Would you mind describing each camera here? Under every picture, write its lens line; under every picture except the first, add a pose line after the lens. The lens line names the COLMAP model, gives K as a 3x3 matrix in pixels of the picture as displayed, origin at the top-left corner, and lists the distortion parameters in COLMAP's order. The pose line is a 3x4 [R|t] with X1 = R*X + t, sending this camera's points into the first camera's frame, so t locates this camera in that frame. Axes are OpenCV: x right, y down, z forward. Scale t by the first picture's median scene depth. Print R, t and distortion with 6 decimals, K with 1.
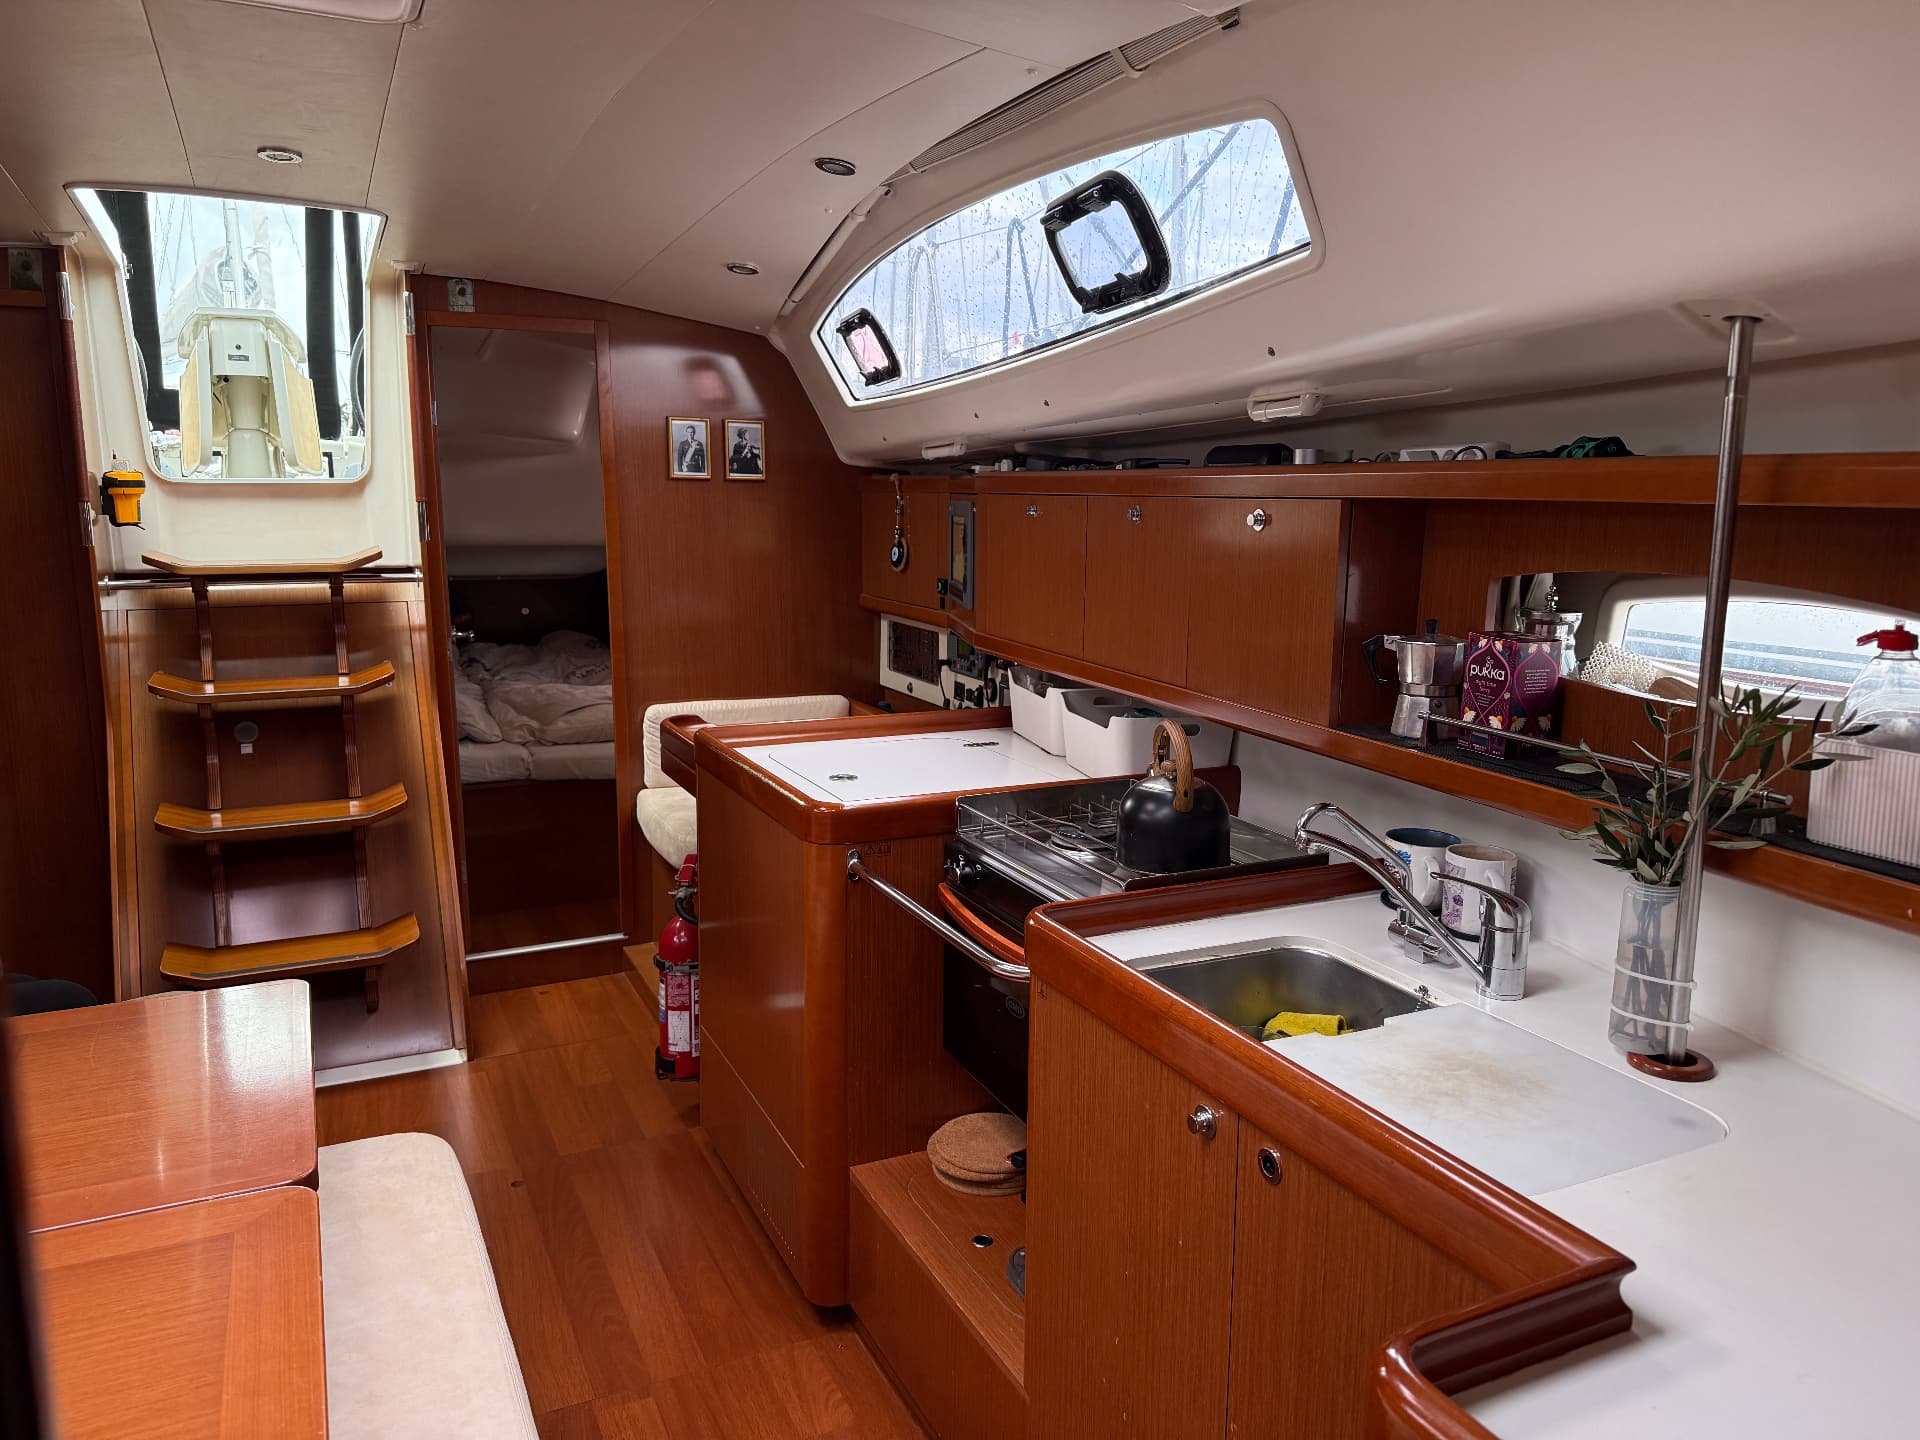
lens RADIAL K [[1335.4, 0, 960.0], [0, 1335.4, 720.0], [0, 0, 1]] dist [0.000983, -0.002315]
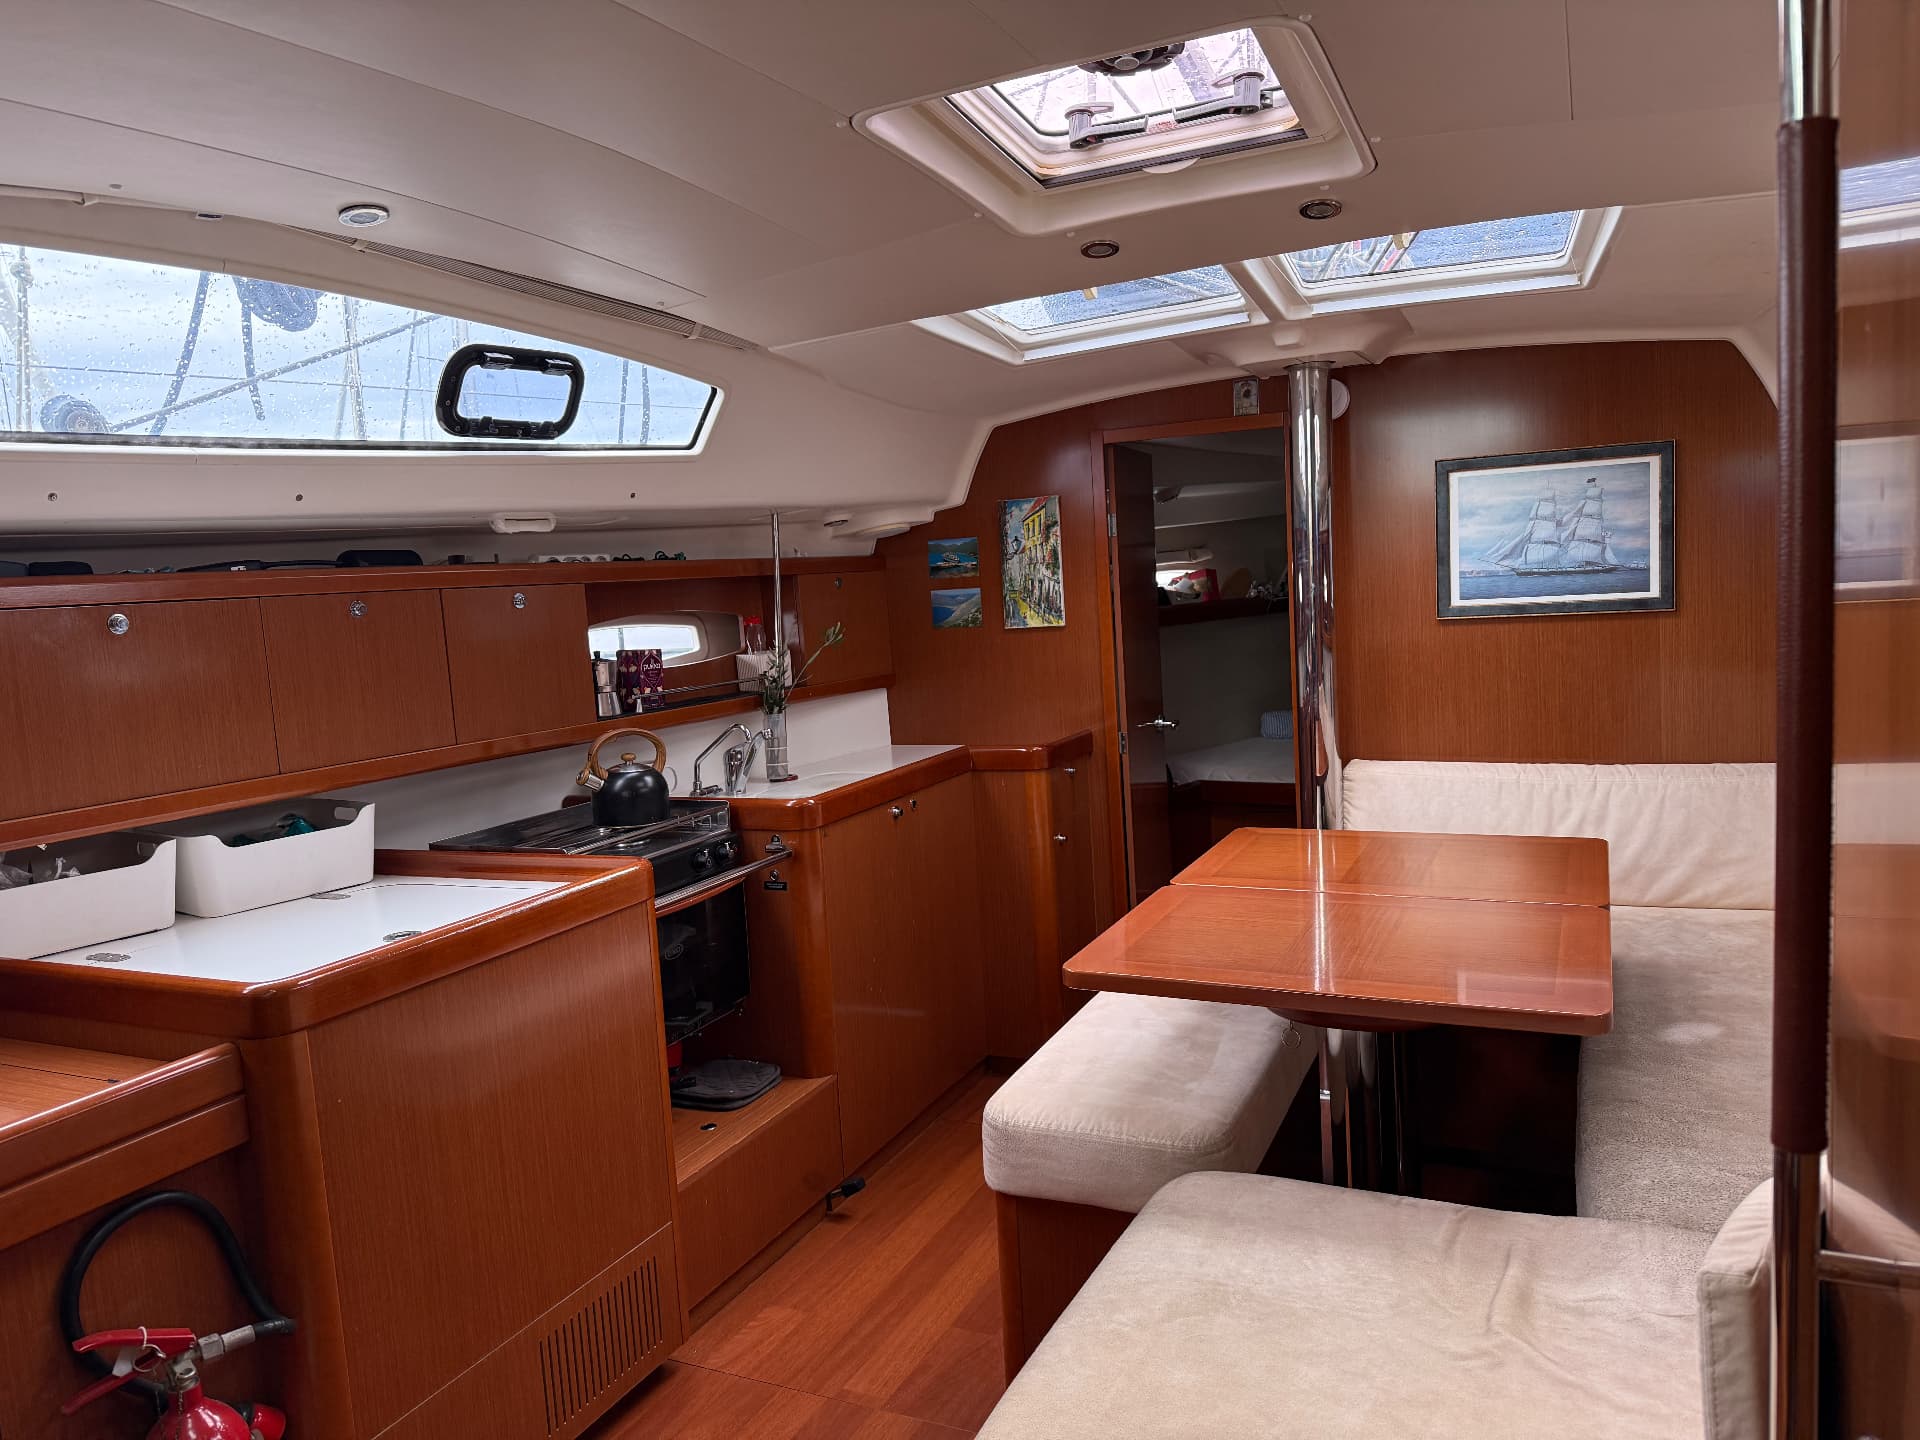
lens RADIAL K [[1335.4, 0, 960.0], [0, 1335.4, 720.0], [0, 0, 1]] dist [0.000983, -0.002315]
pose [[-0.629658, -0.046666, 0.775470, -1.306459], [0.188233, 0.959286, 0.210567, -0.263679], [-0.753724, 0.278554, -0.595238, 1.680357]]
